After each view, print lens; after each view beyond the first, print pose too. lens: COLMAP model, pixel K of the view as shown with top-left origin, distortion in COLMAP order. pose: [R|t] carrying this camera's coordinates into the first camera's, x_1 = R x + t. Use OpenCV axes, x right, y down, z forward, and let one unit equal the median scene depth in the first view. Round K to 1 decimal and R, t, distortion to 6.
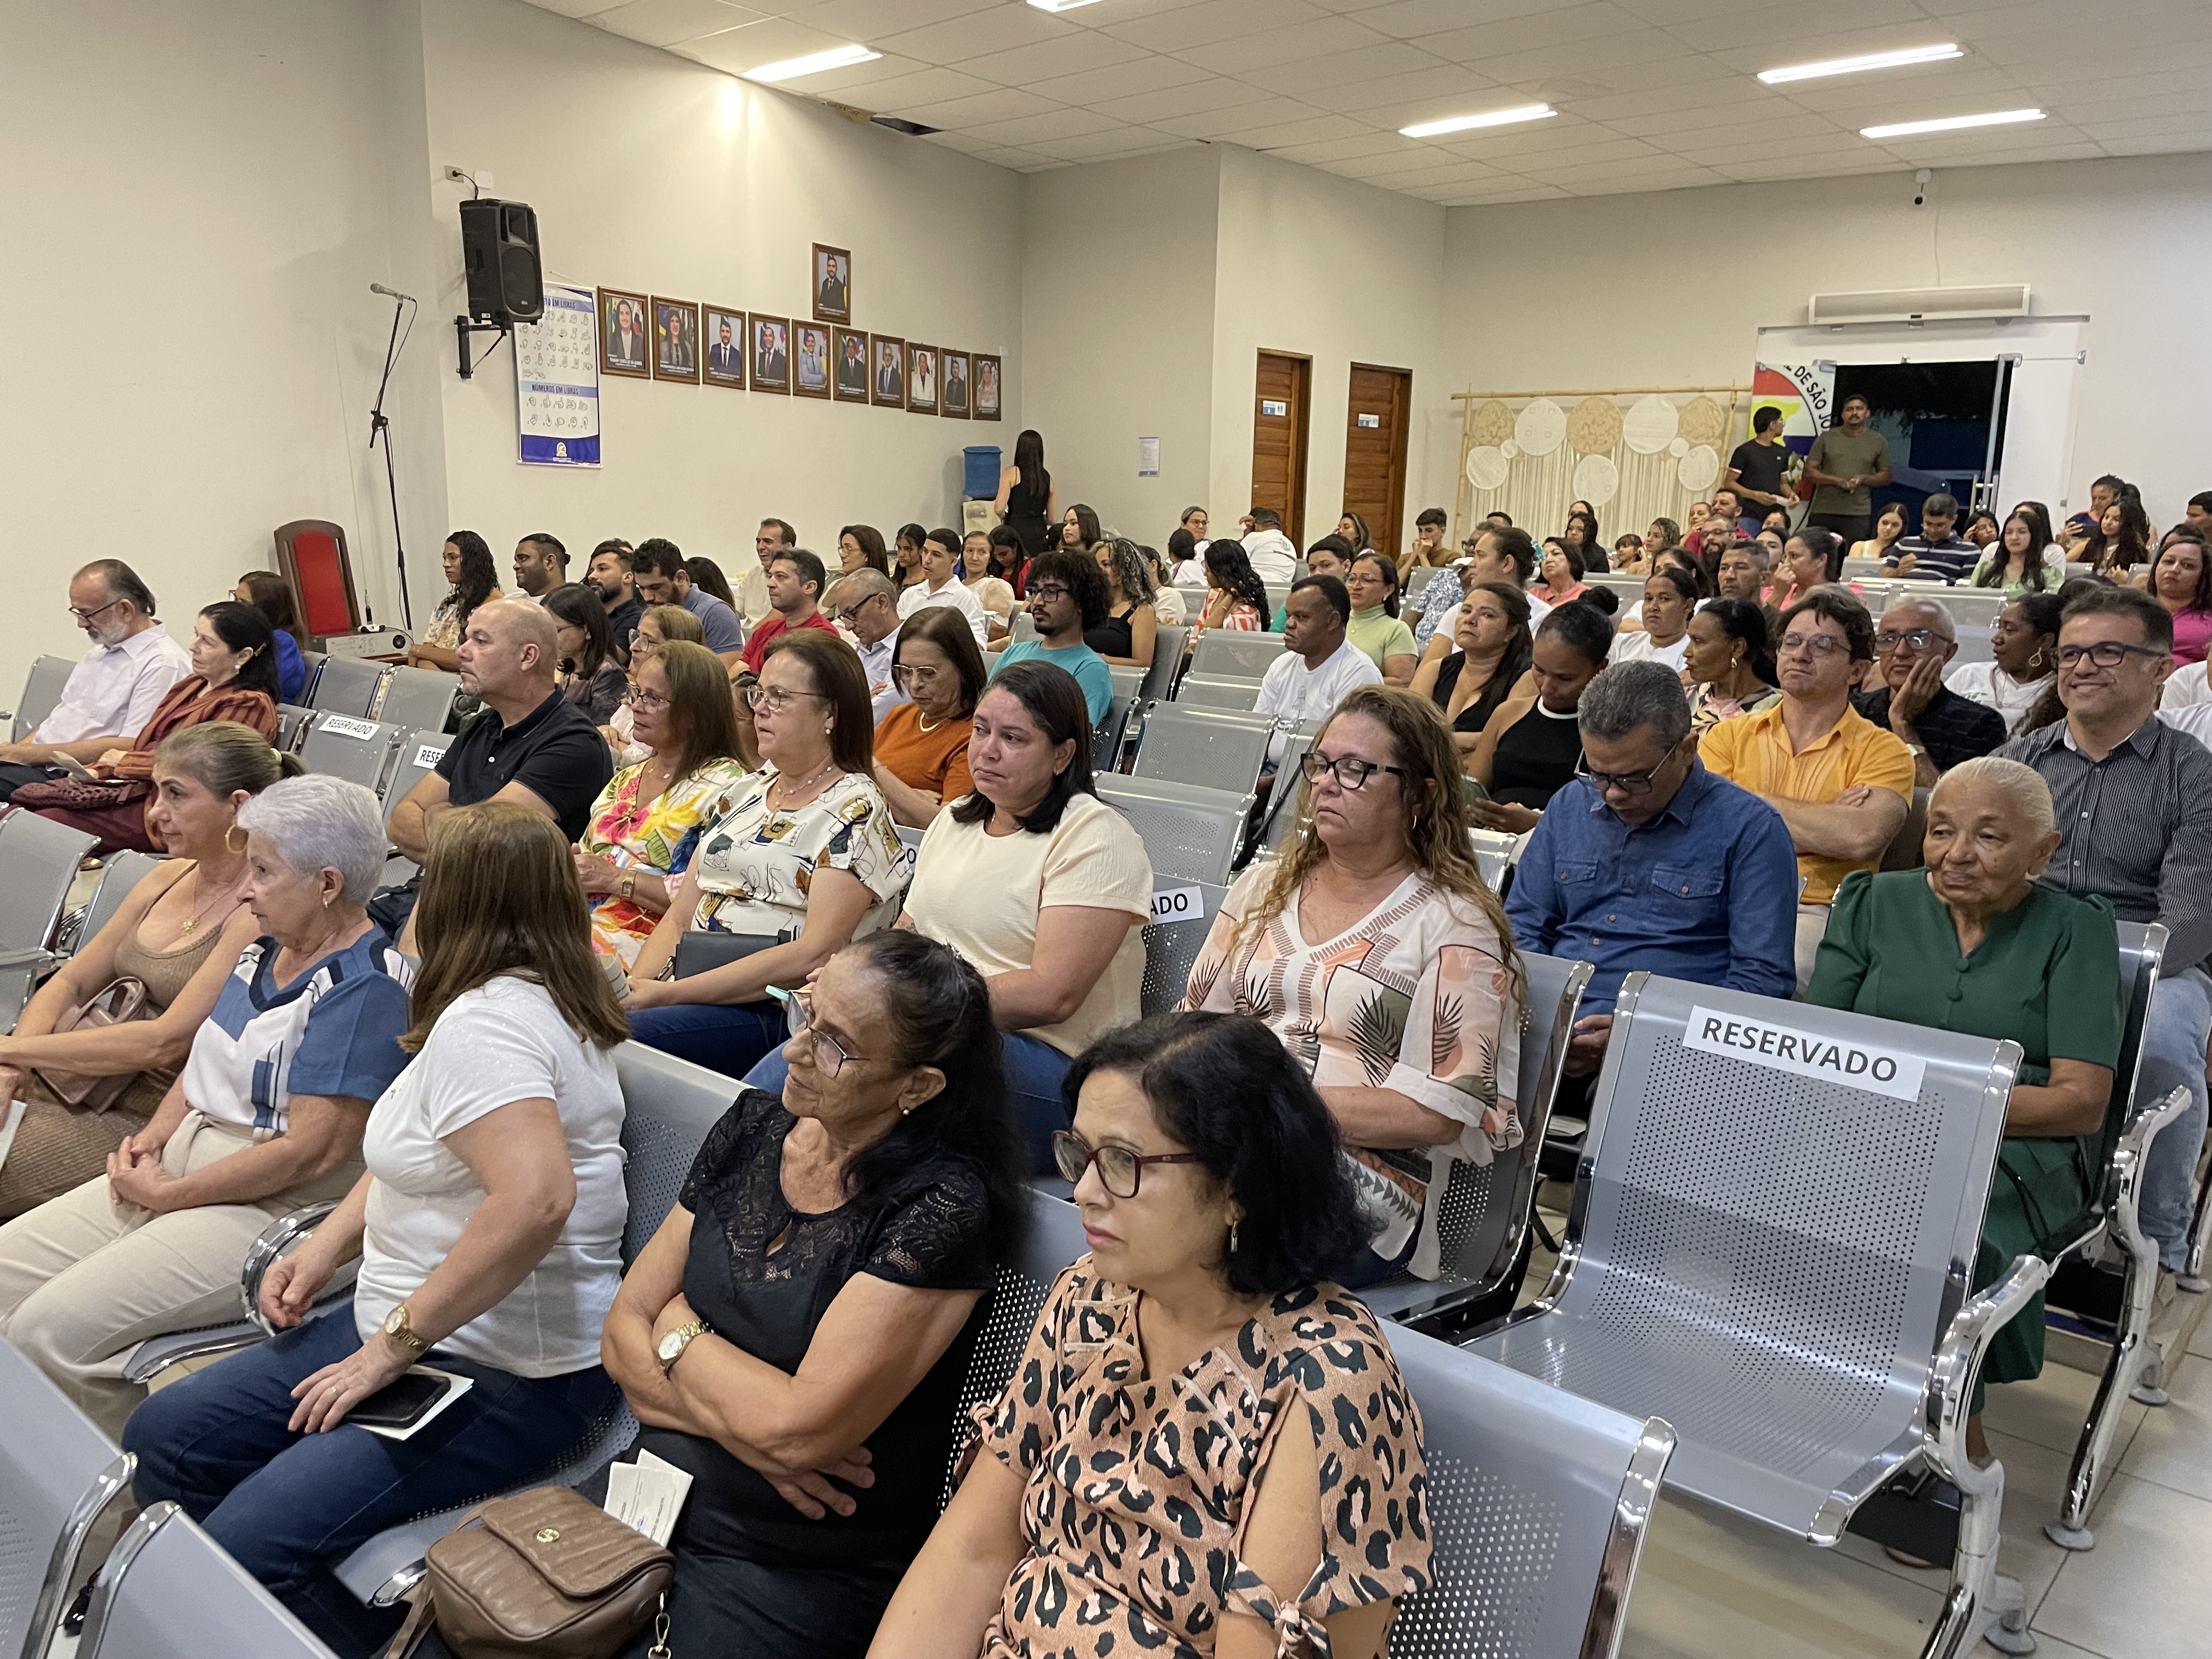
lens RADIAL K [[1670.7, 0, 1098.2], [0, 1670.7, 826.3], [0, 0, 1]] dist [0.080162, -0.098731]
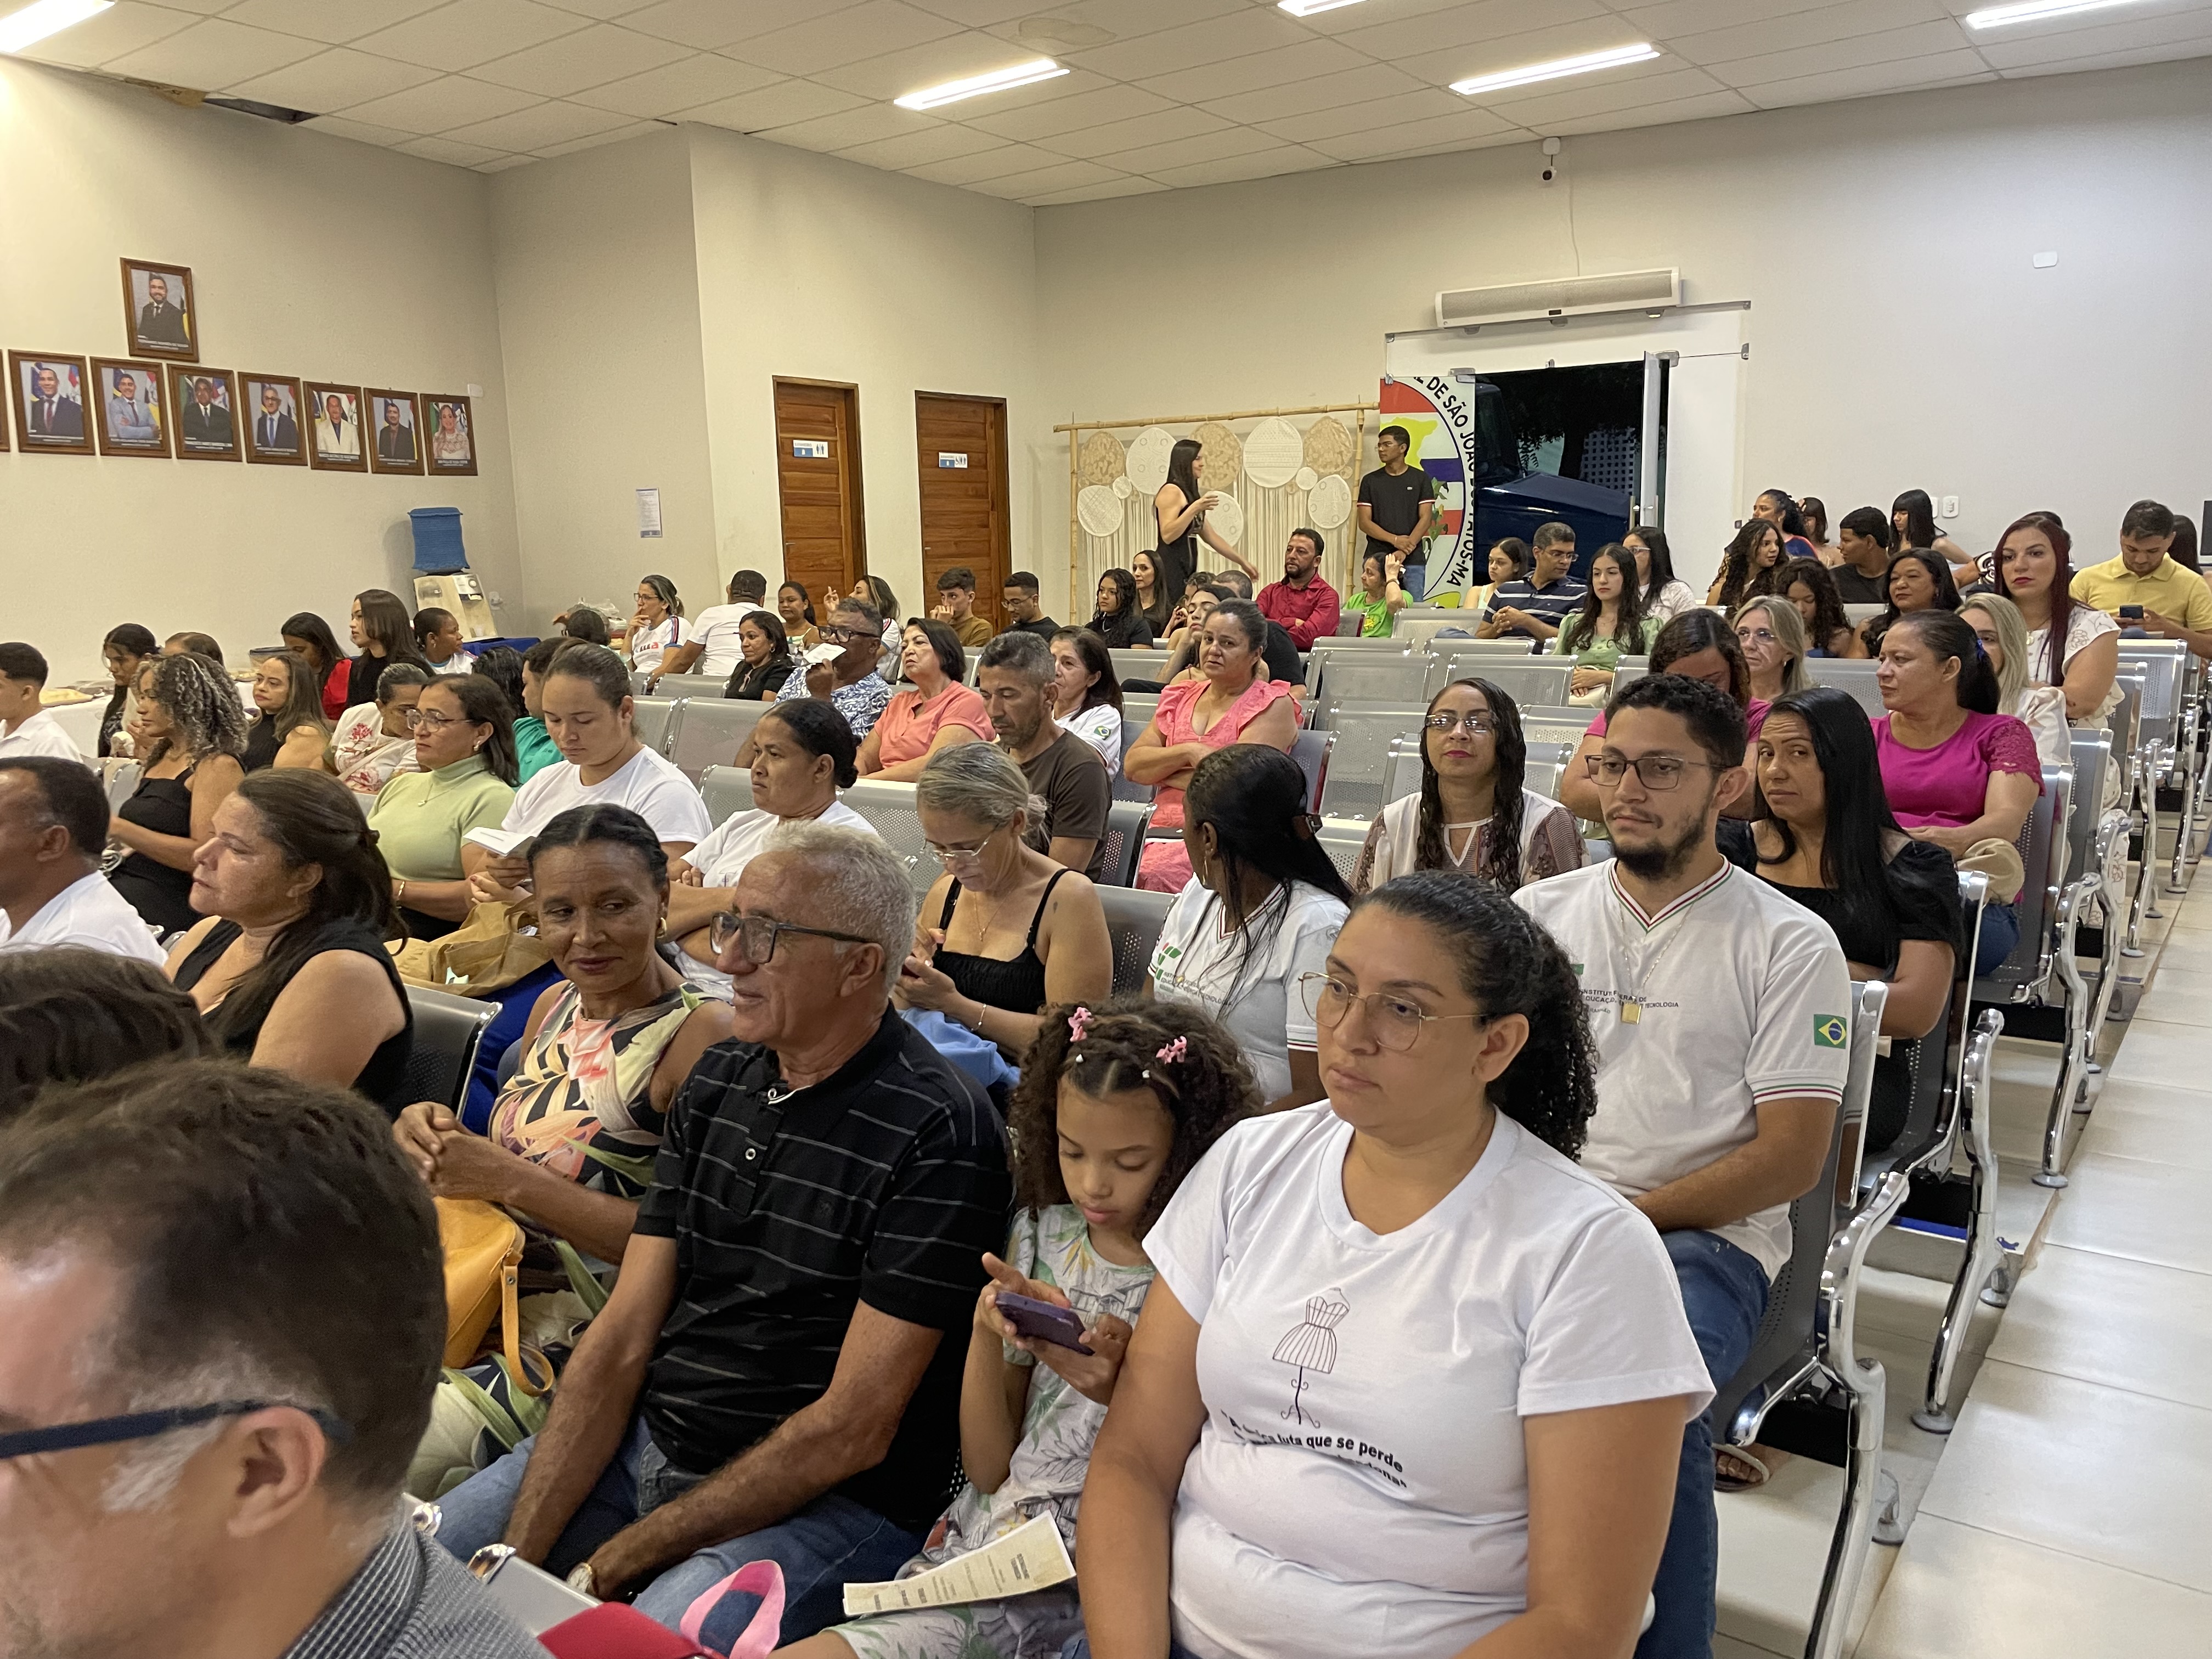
lens RADIAL K [[1660.9, 0, 1100.5], [0, 1660.9, 813.0], [0, 0, 1]] dist [0.095054, -0.131193]
pose [[0.995753, -0.057098, 0.072224, 0.293008], [0.059387, 0.997786, -0.029952, -0.065893], [-0.070354, 0.034114, 0.996939, 0.309334]]
